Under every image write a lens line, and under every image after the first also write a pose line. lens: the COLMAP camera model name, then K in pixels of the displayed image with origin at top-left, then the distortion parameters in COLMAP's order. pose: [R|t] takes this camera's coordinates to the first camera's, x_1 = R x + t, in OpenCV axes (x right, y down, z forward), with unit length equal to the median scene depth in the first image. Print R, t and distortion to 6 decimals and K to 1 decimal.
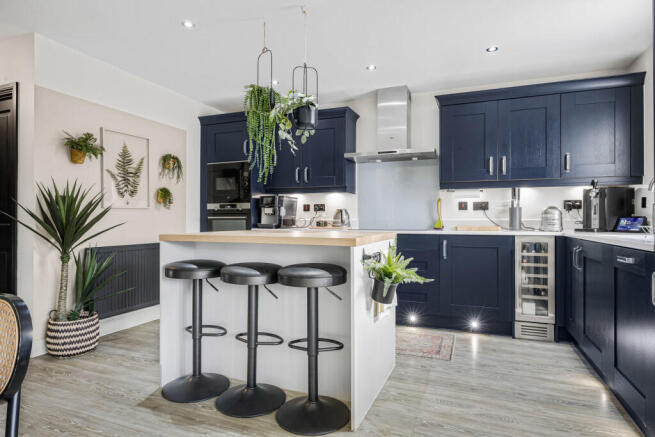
lens RADIAL K [[376.7, 0, 327.2], [0, 376.7, 217.8], [0, 0, 1]] dist [-0.007545, -0.001452]
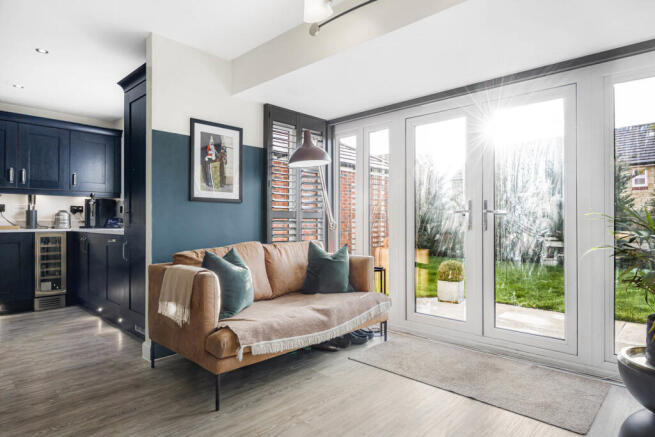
lens RADIAL K [[389.6, 0, 327.2], [0, 389.6, 217.7], [0, 0, 1]] dist [-0.004440, -0.000494]
pose [[0.374537, 0.001524, 0.927211, -0.355299], [-0.002355, 0.999997, -0.000692, -0.004588], [-0.927209, -0.001924, 0.374540, -0.425460]]
